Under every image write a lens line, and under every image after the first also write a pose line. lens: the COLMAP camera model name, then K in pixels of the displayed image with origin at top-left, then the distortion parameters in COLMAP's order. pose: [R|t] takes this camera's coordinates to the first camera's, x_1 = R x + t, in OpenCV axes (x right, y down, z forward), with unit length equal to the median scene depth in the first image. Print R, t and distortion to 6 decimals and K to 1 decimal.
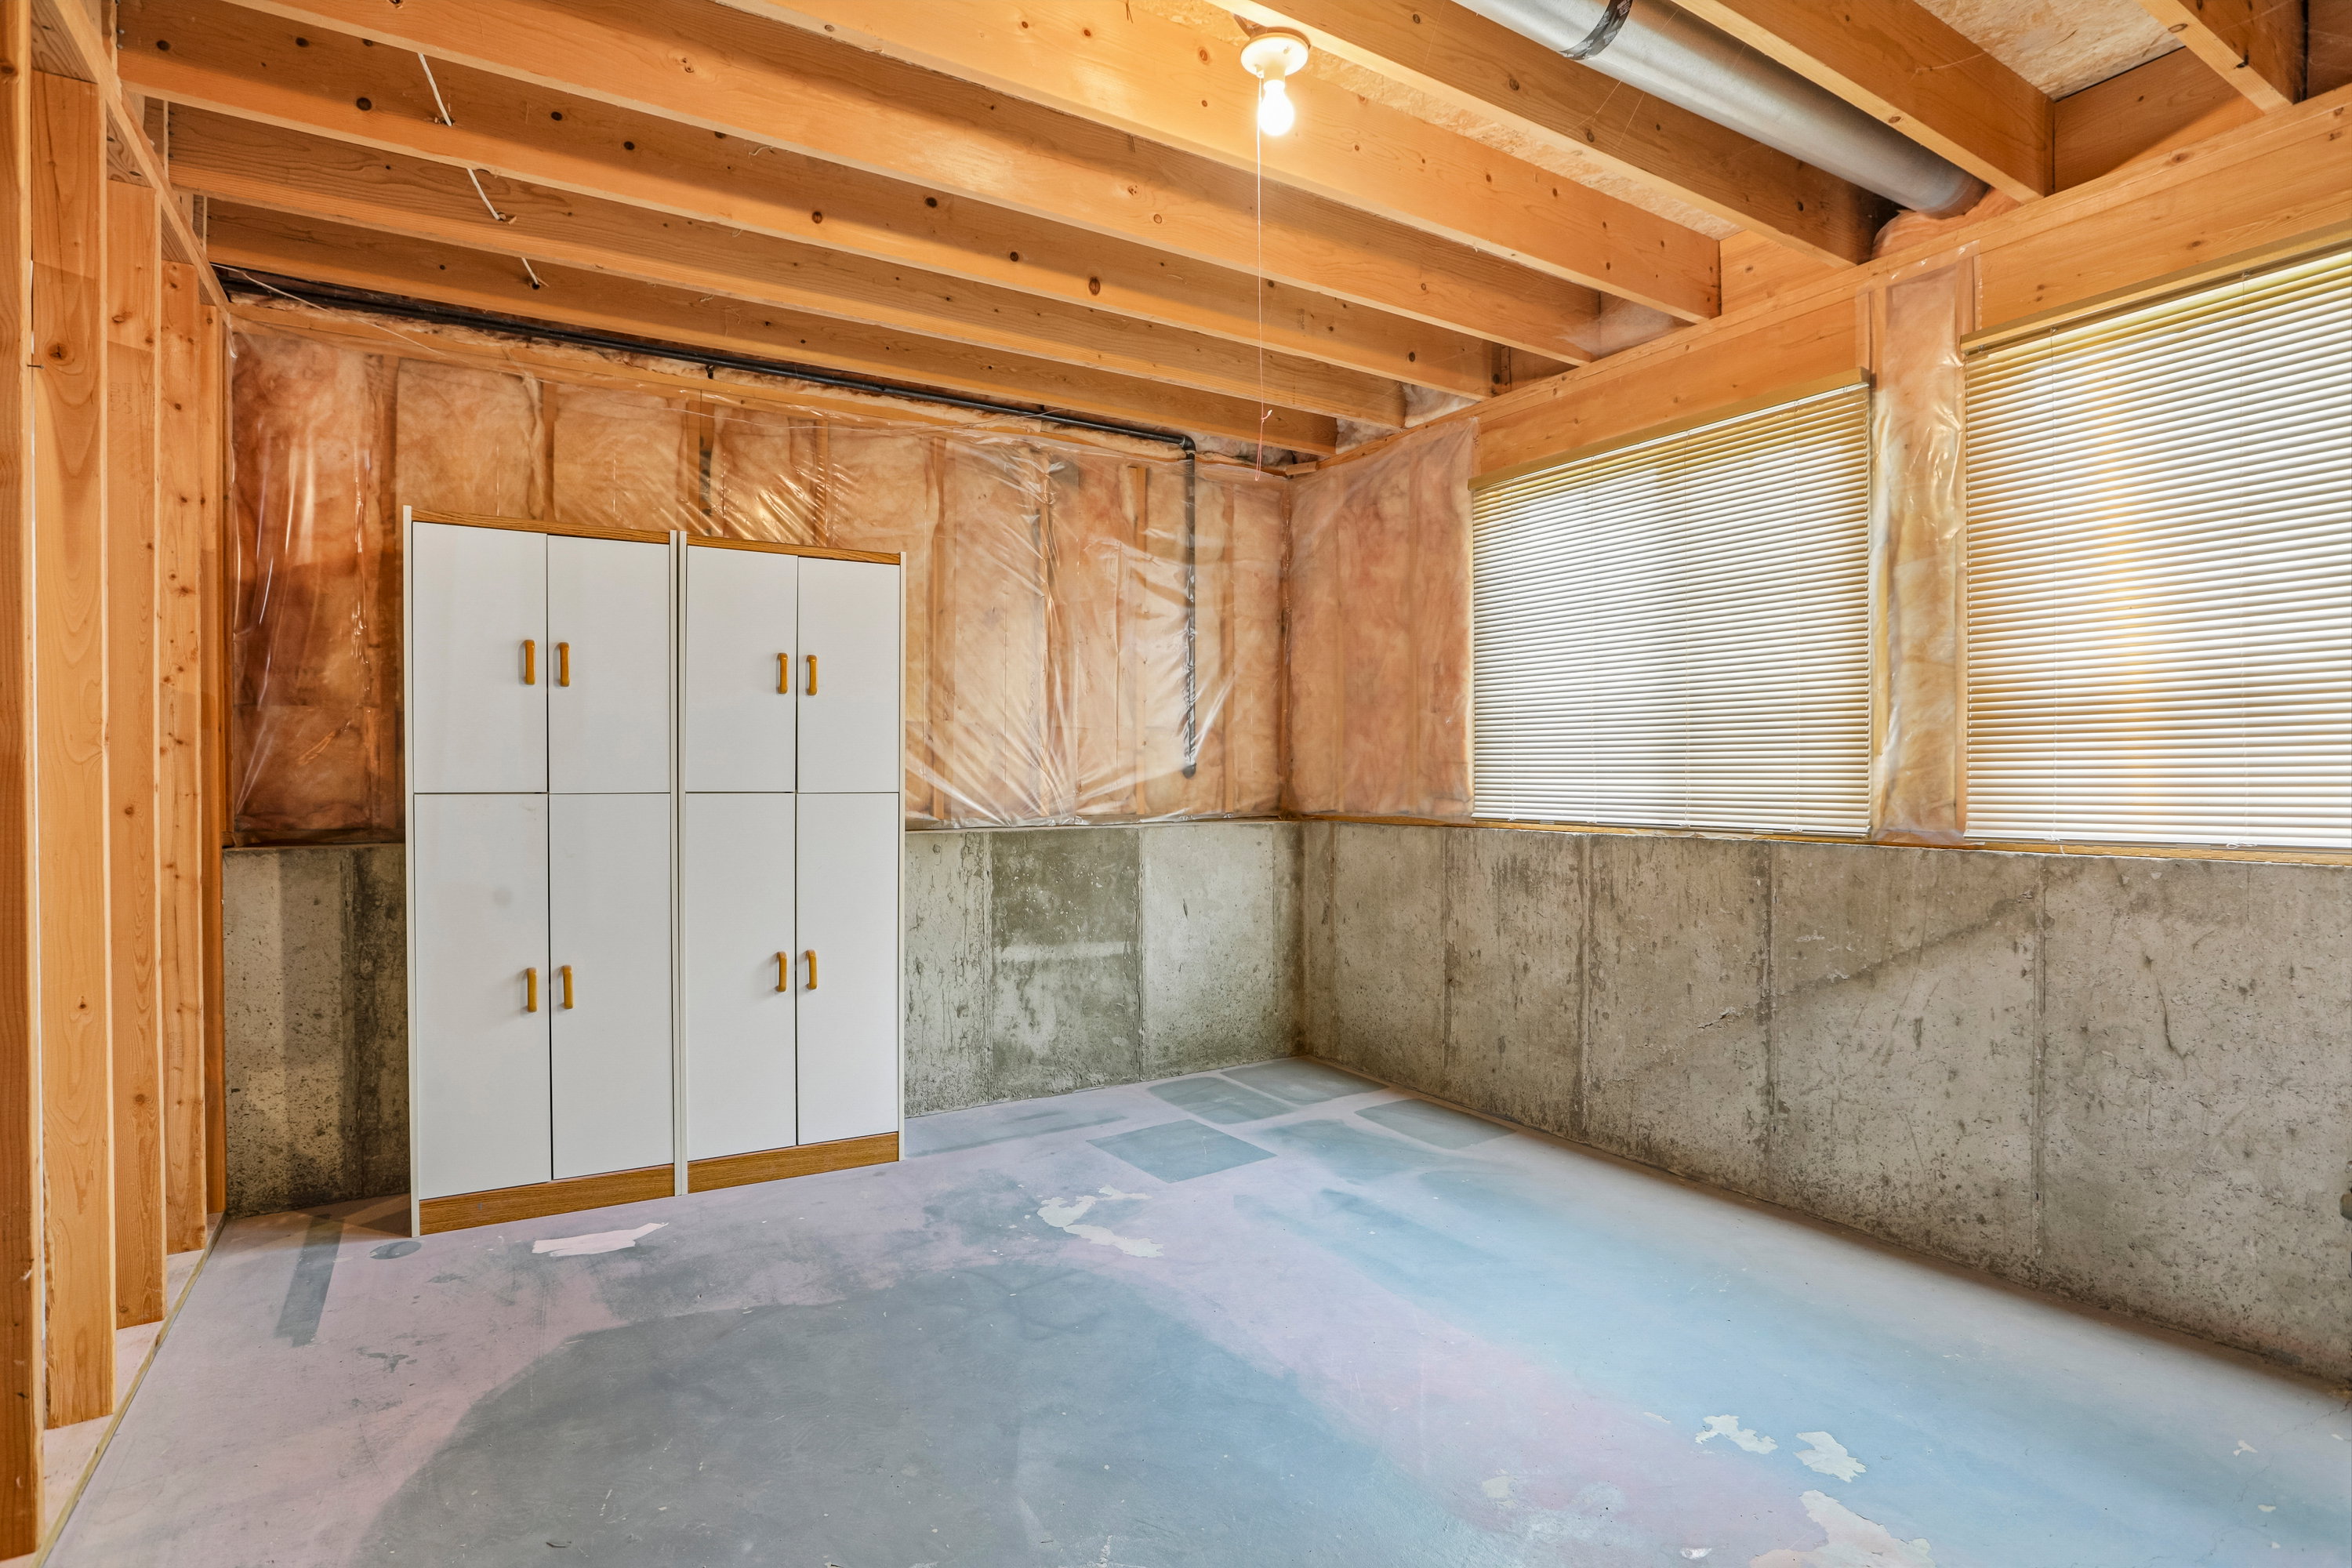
lens RADIAL K [[1191.9, 0, 1176.0], [0, 1191.9, 784.0], [0, 0, 1]] dist [-0.000339, -0.000114]
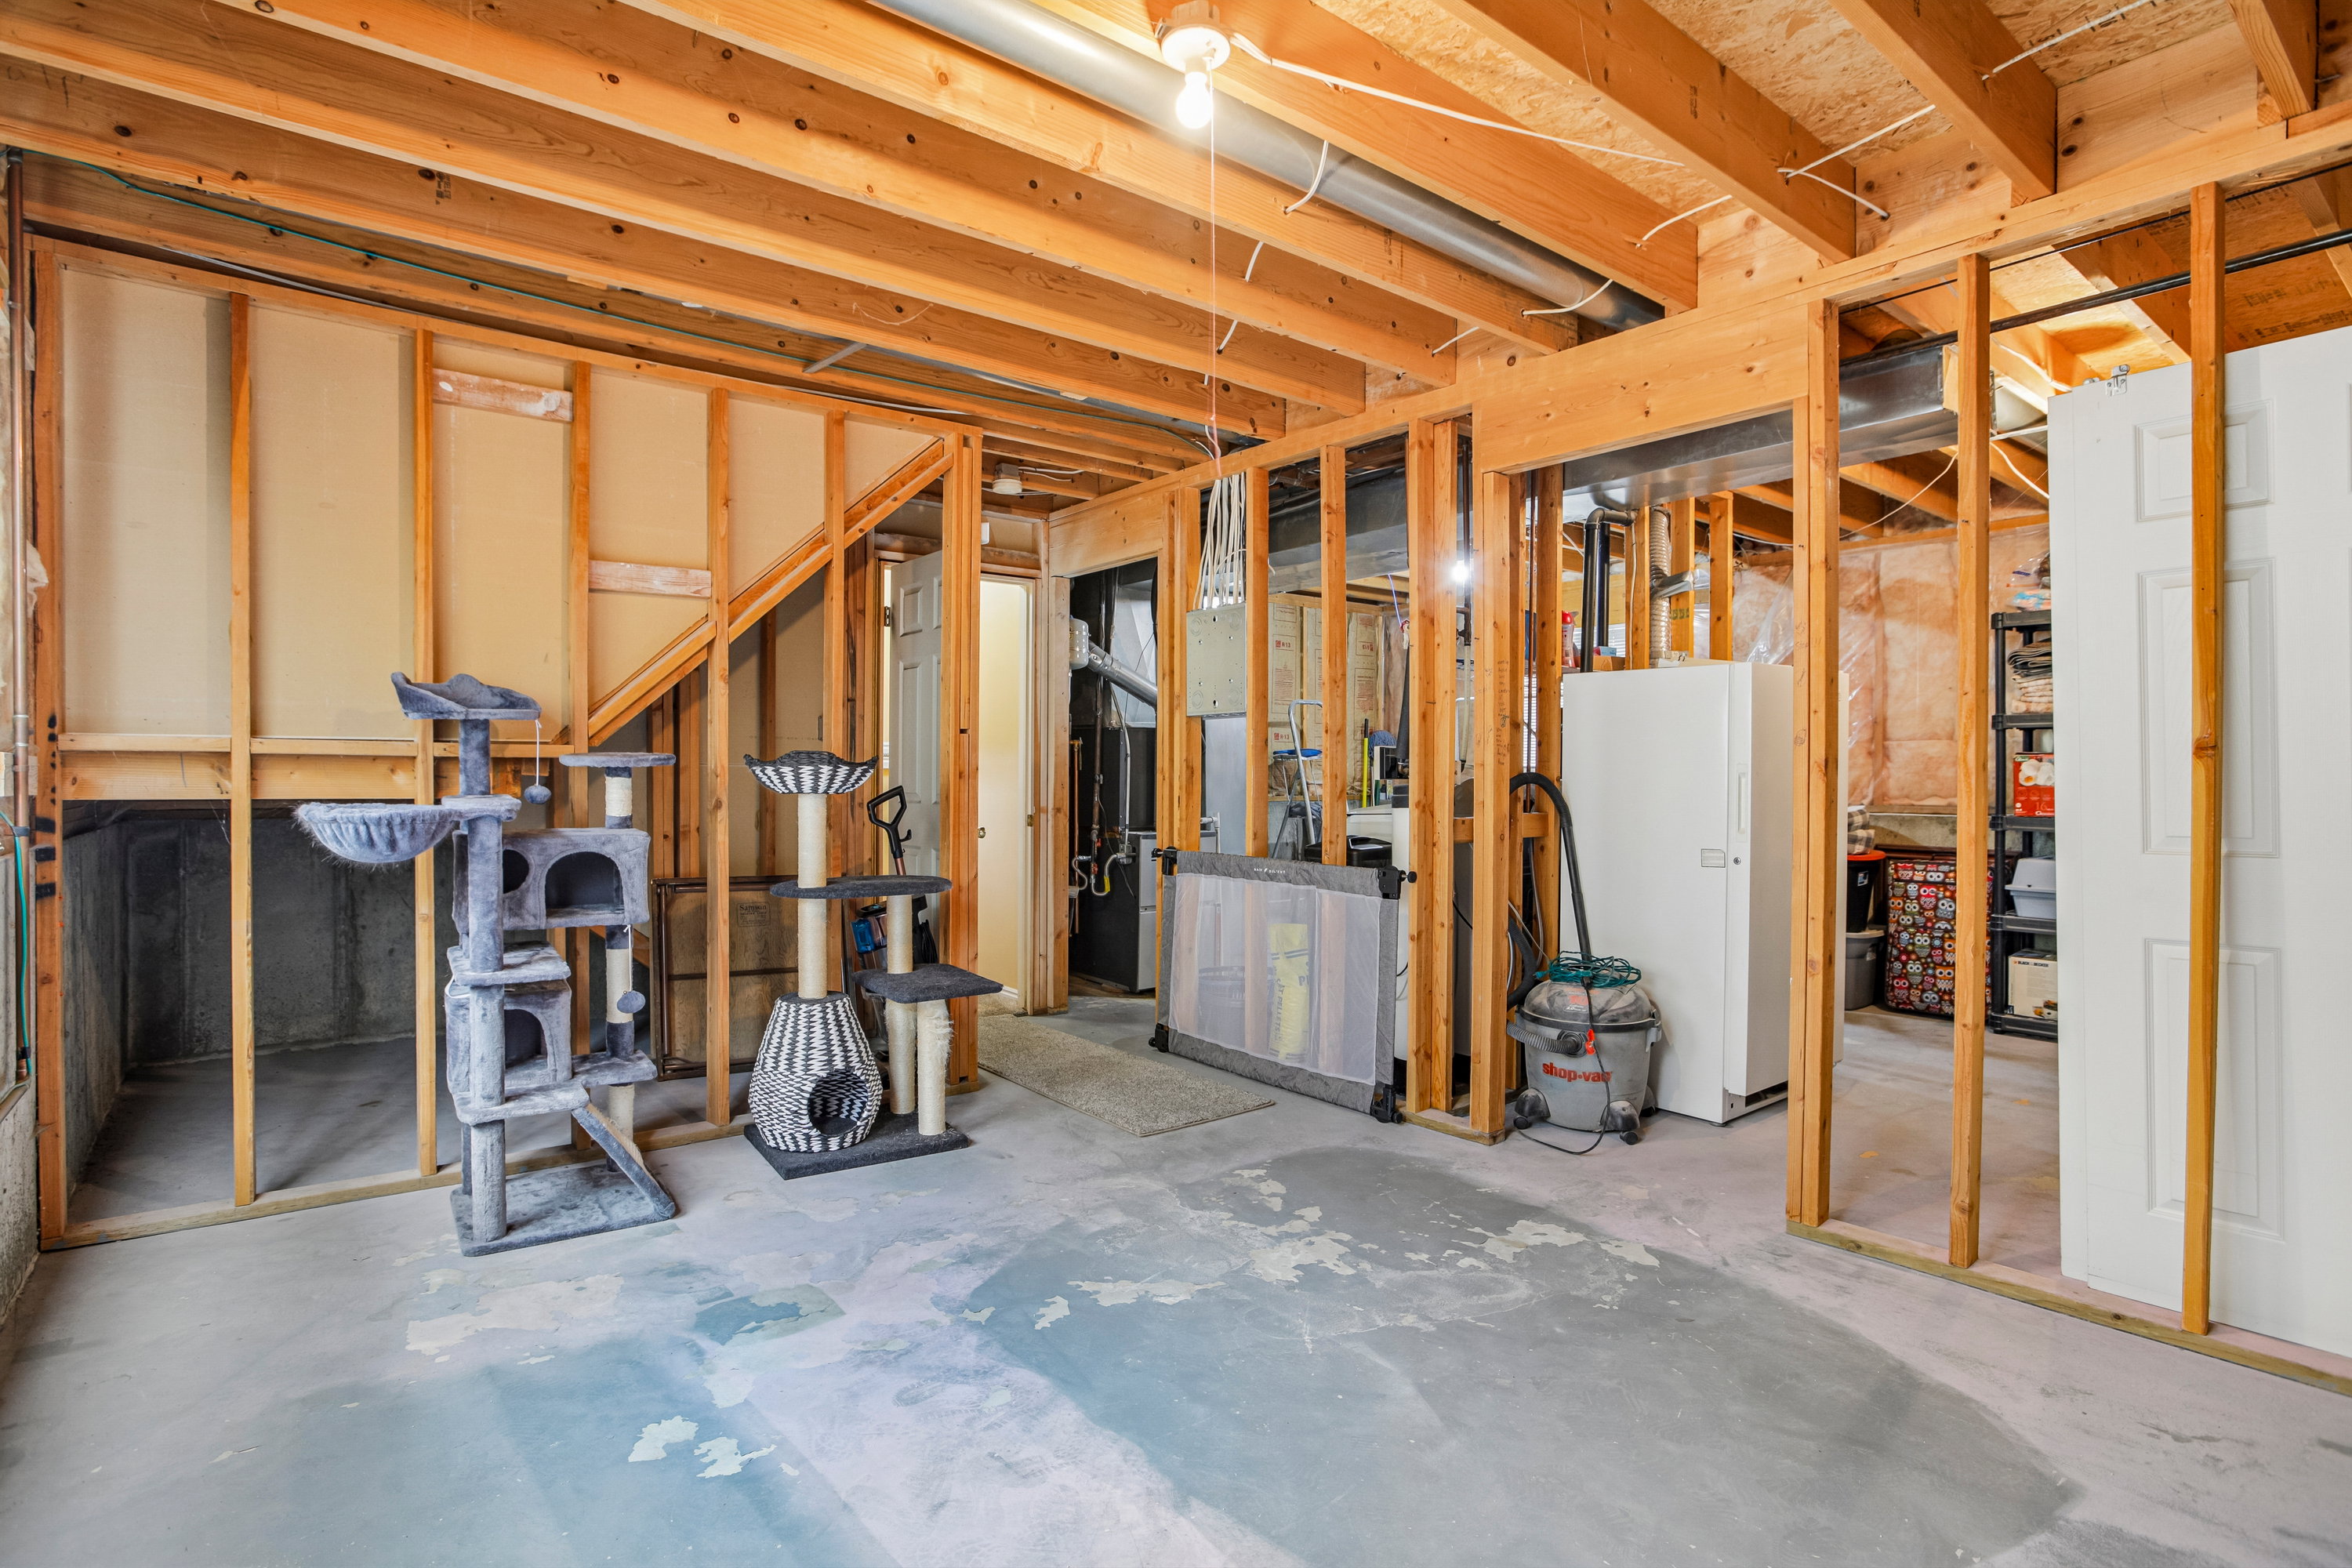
lens RADIAL K [[1120.7, 0, 1176.0], [0, 1120.7, 784.0], [0, 0, 1]] dist [-0.029987, 0.000699]
pose [[-0.993966, -0.001206, -0.109682, 0.198383], [-0.001824, 0.999983, 0.005535, -0.010244], [0.109673, 0.005701, -0.993951, 1.891386]]
